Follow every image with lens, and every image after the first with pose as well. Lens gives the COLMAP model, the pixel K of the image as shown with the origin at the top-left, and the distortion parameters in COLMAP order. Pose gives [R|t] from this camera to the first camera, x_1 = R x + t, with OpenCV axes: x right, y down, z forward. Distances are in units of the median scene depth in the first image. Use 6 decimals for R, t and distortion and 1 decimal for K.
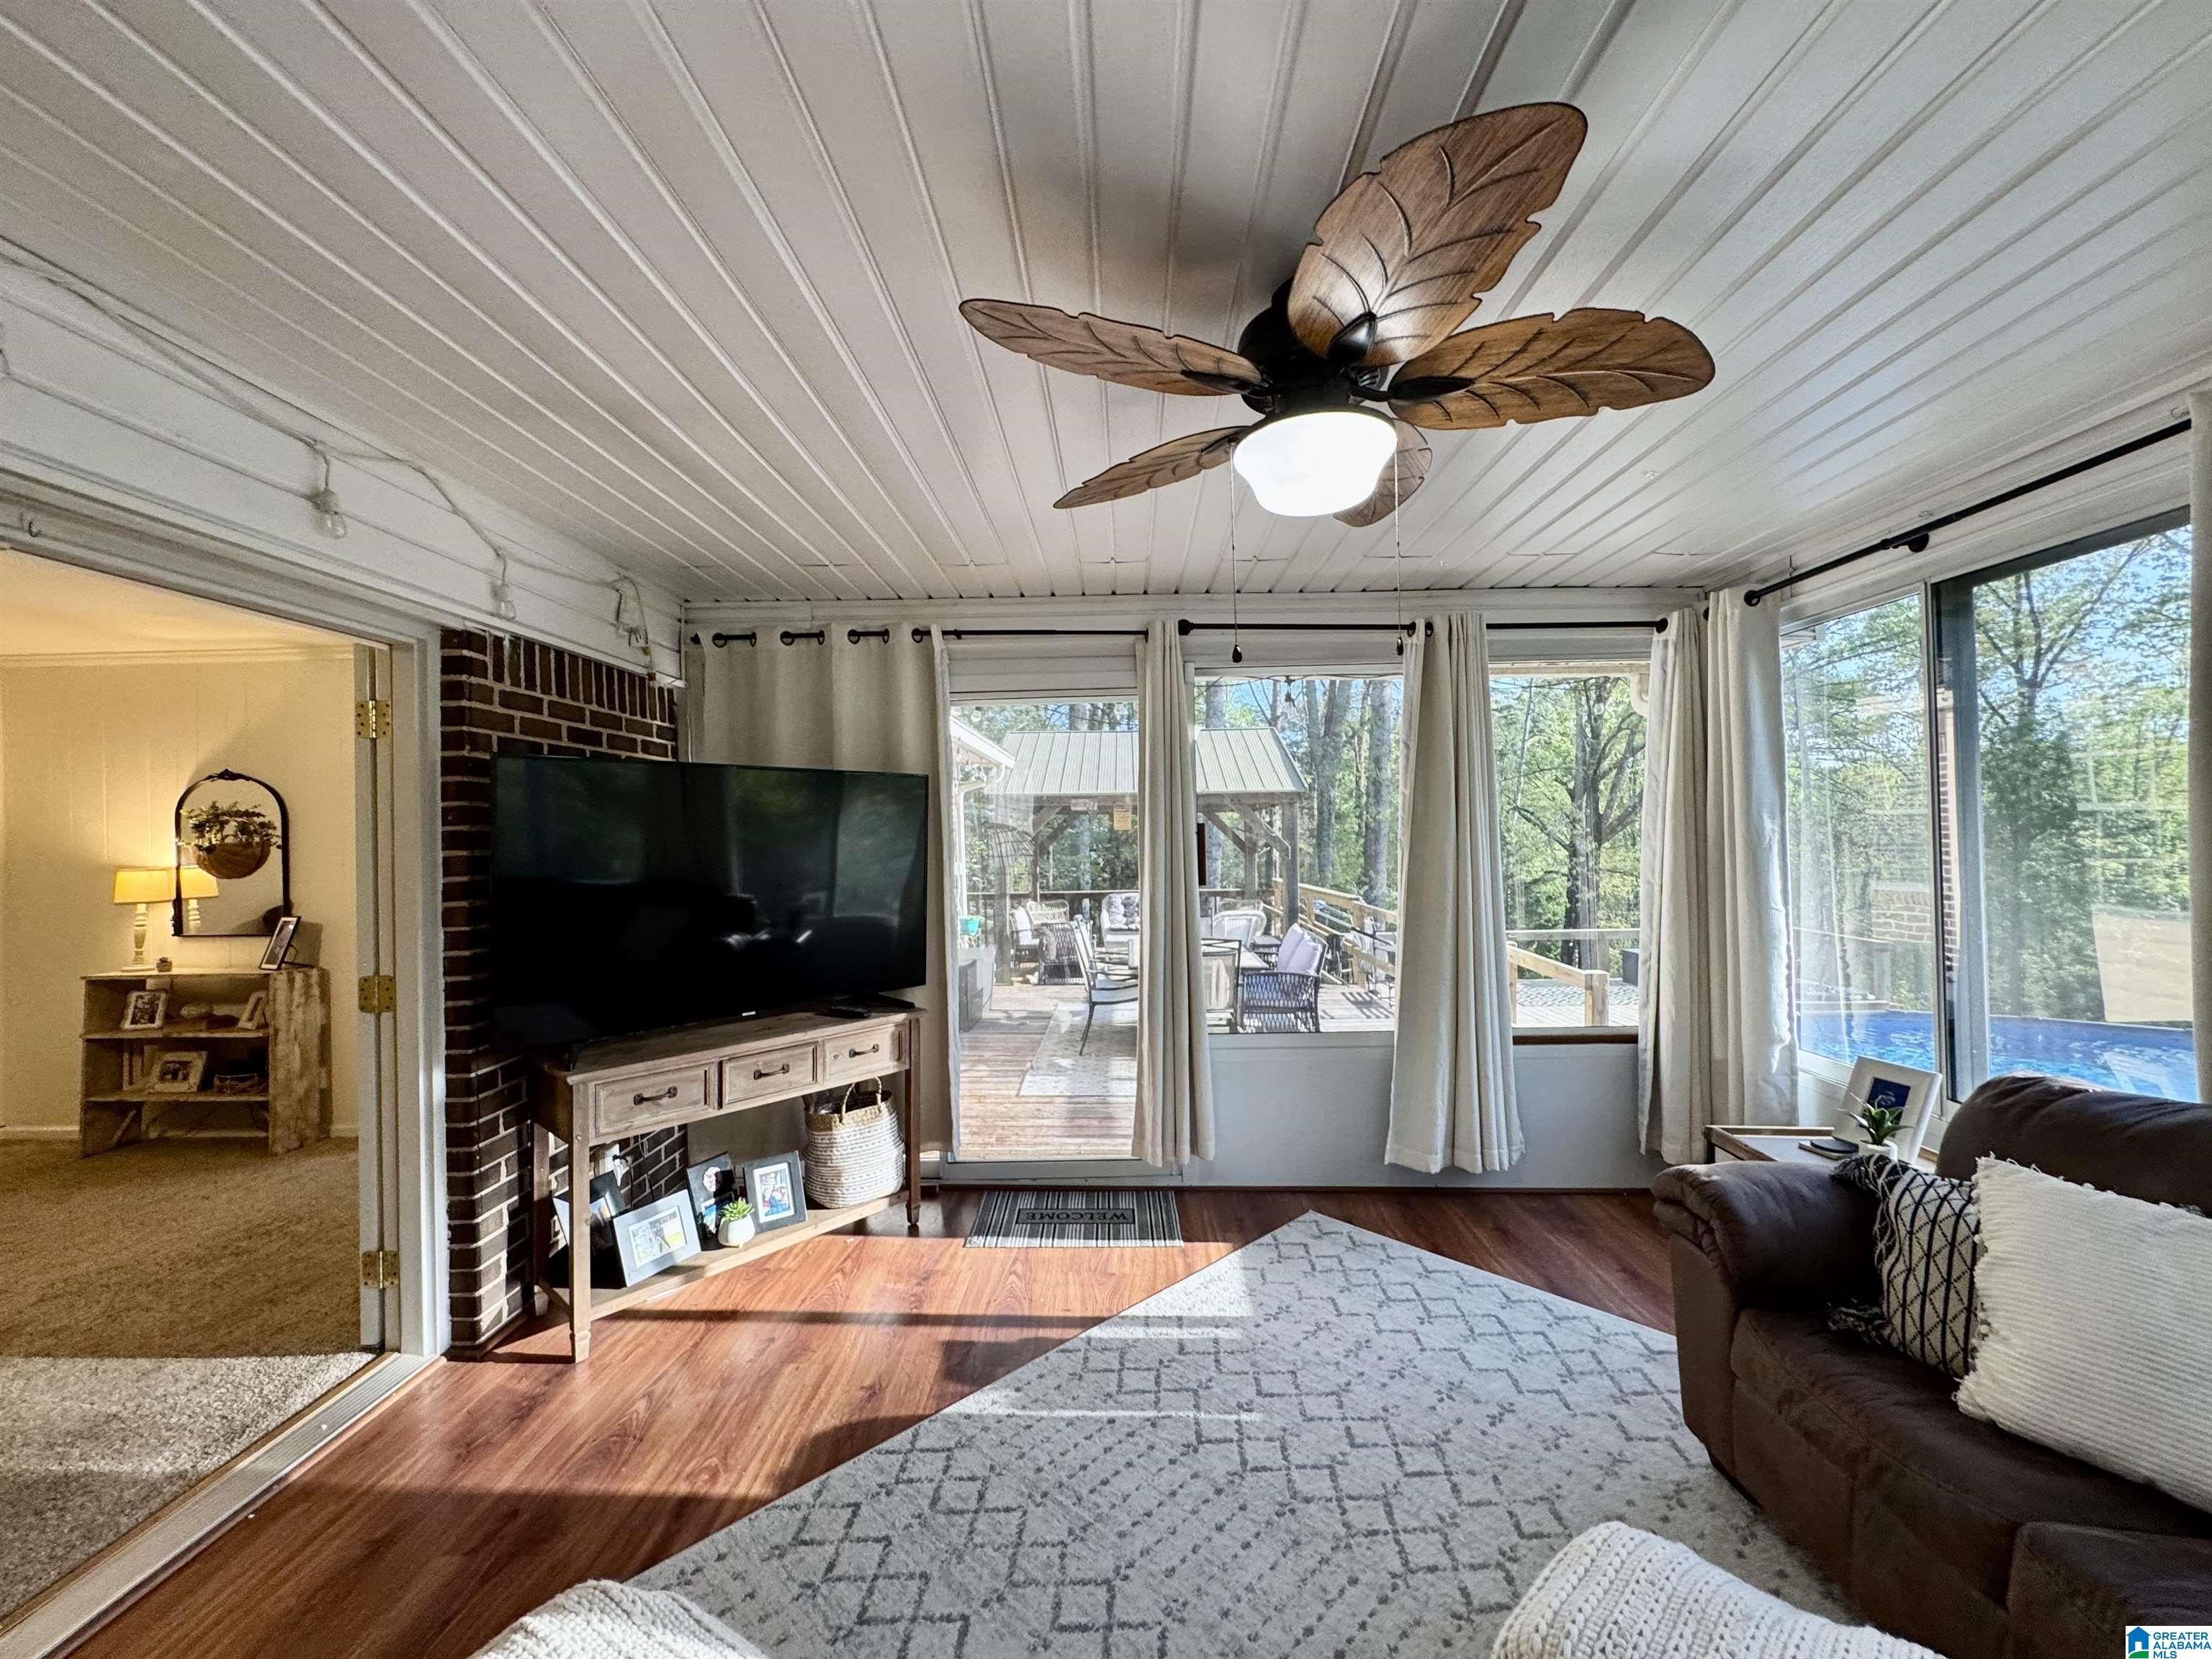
lens RADIAL K [[881.5, 0, 1103.6], [0, 881.5, 827.5], [0, 0, 1]] dist [-0.003529, 0.000524]
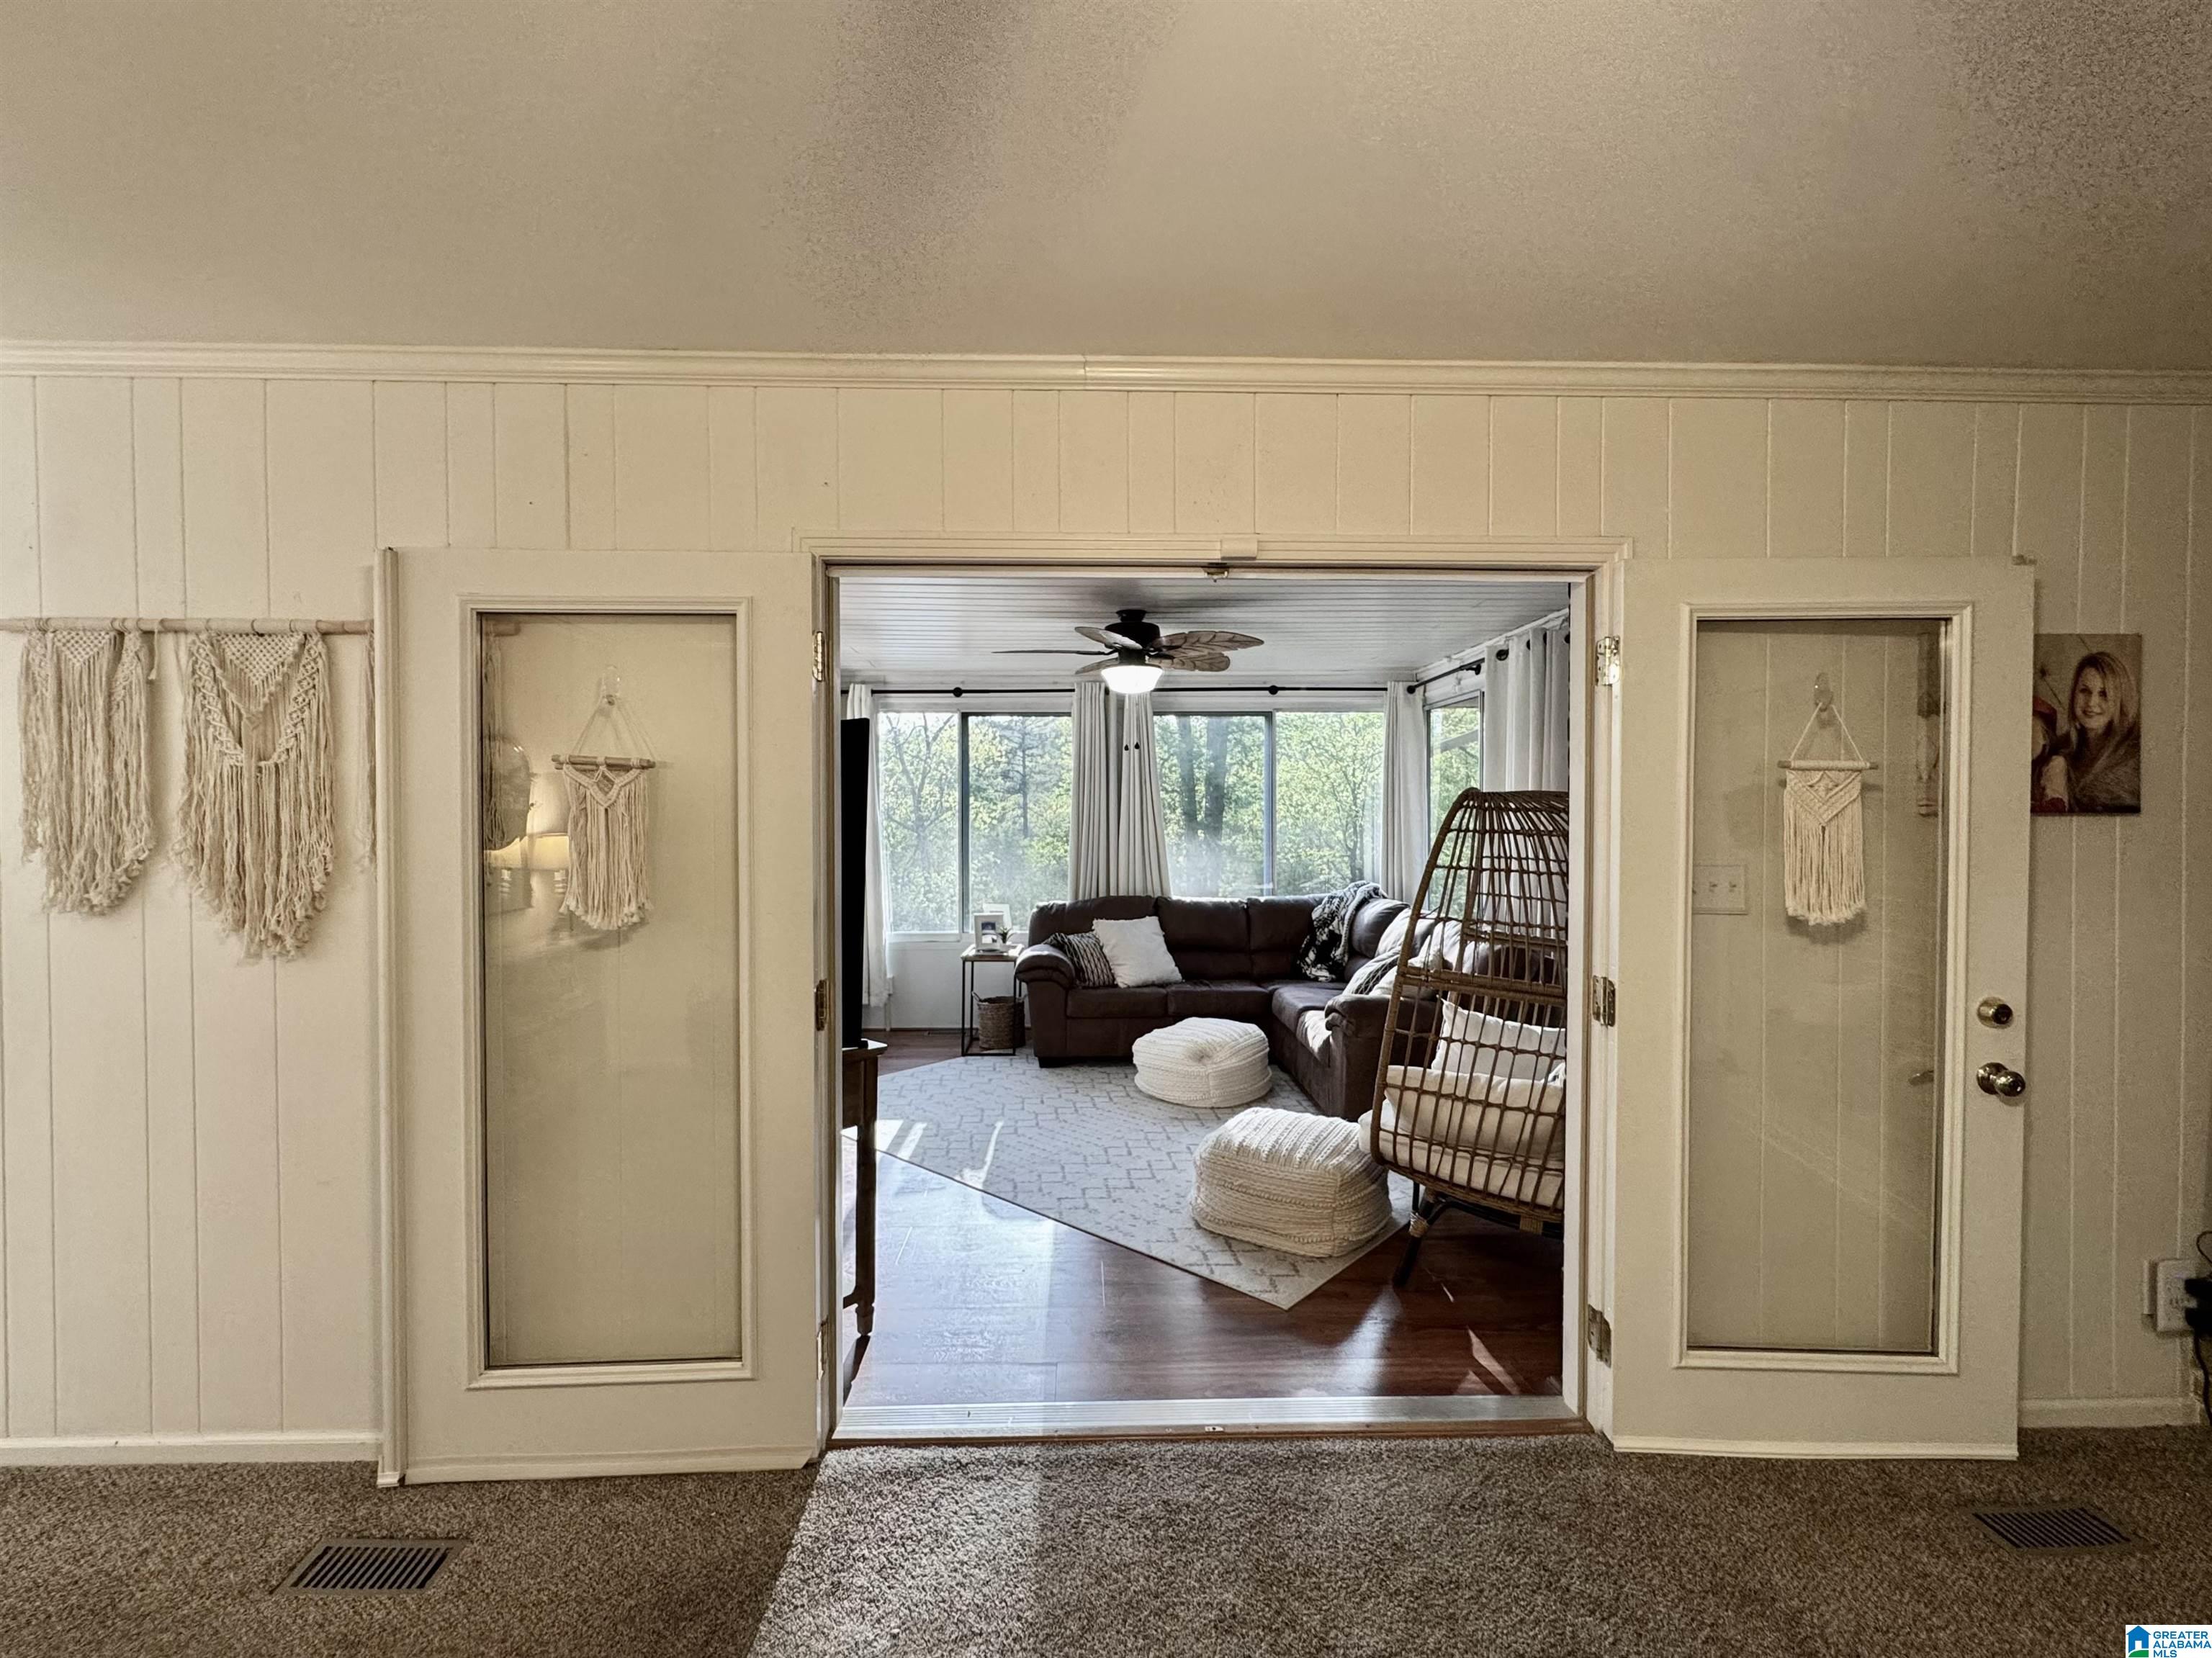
lens RADIAL K [[964.3, 0, 1104.3], [0, 964.3, 829.5], [0, 0, 1]] dist [-0.002454, 0.001029]
pose [[-0.052243, -0.001071, 0.998634, -1.013808], [-0.004515, 0.999989, 0.000837, 0.017502], [-0.998624, -0.004465, -0.052247, 0.469500]]
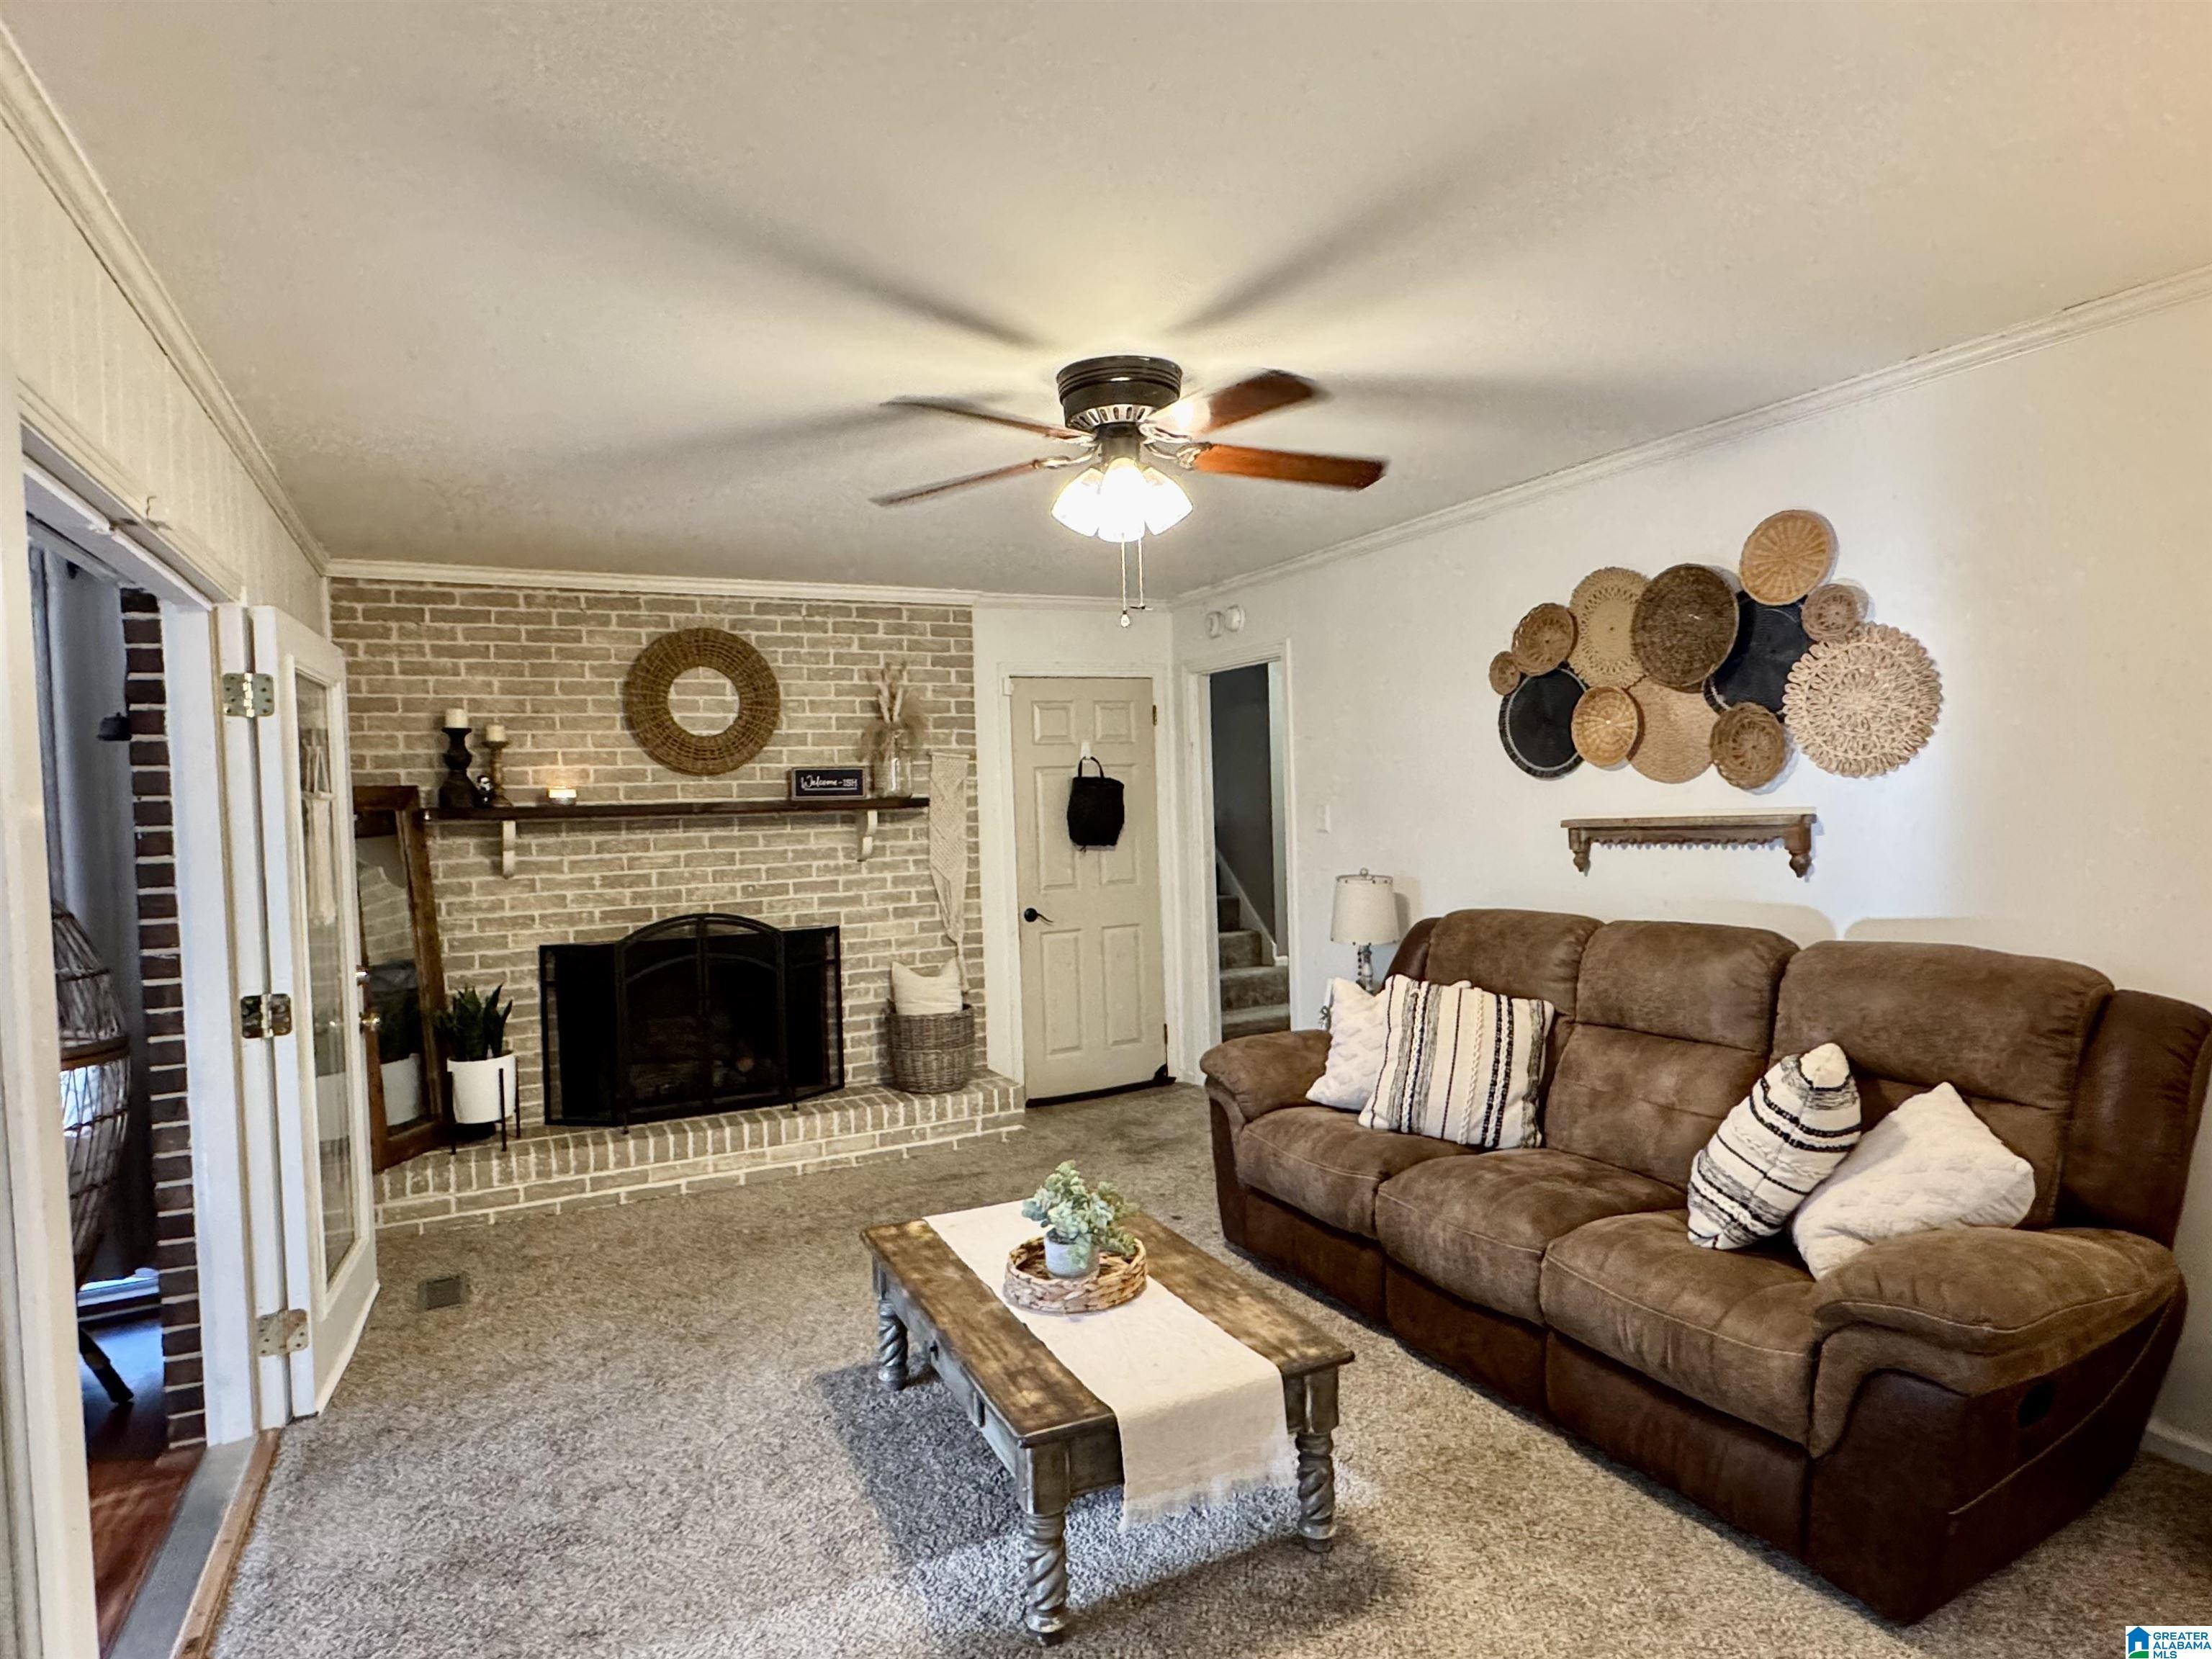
lens RADIAL K [[1235.8, 0, 1109.3], [0, 1235.8, 833.2], [0, 0, 1]] dist [-0.002856, -0.000018]
pose [[-0.881436, 0.064539, -0.467872, -0.604732], [0.055432, 0.997910, 0.033223, 0.008319], [0.469038, 0.003348, -0.883171, 1.027027]]
